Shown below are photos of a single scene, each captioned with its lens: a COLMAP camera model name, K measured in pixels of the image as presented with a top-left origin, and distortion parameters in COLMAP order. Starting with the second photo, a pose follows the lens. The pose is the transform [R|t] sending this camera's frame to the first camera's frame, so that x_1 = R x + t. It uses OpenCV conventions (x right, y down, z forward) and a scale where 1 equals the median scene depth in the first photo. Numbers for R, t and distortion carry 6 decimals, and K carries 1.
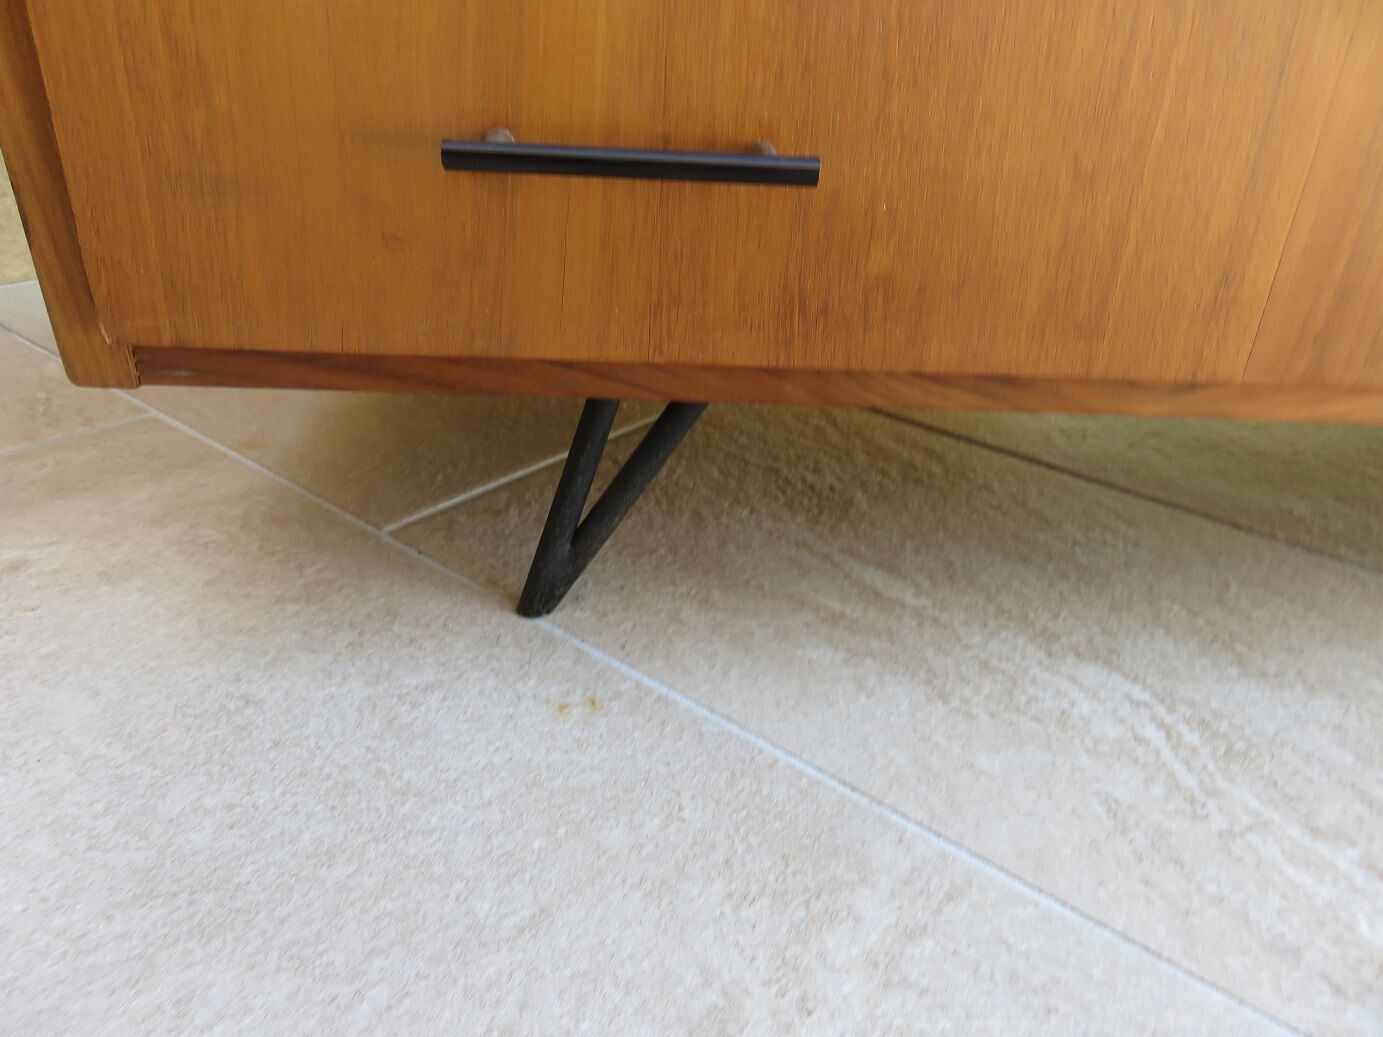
lens RADIAL K [[1055.7, 0, 704.7], [0, 1055.7, 521.5], [0, 0, 1]] dist [-0.007681, 0.016542]
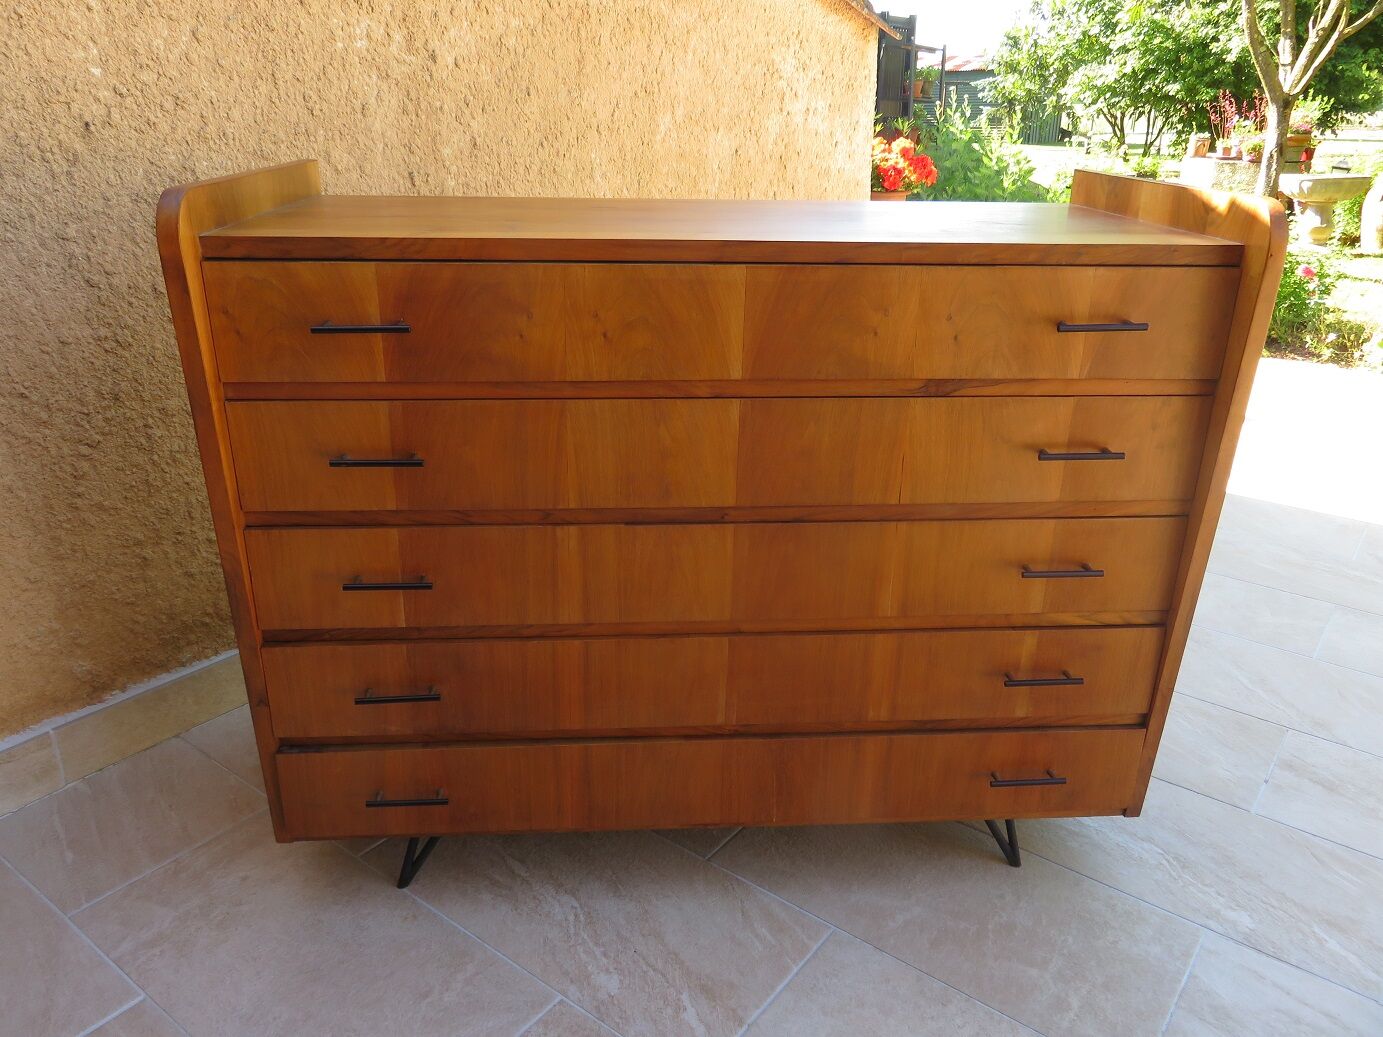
lens RADIAL K [[1055.7, 0, 705.9], [0, 1055.7, 517.7], [0, 0, 1]] dist [-0.007681, 0.016542]
pose [[0.998867, -0.047367, 0.004562, 1.041431], [0.047577, 0.992250, -0.114787, -0.799565], [0.000911, 0.114874, 0.993380, -3.043541]]
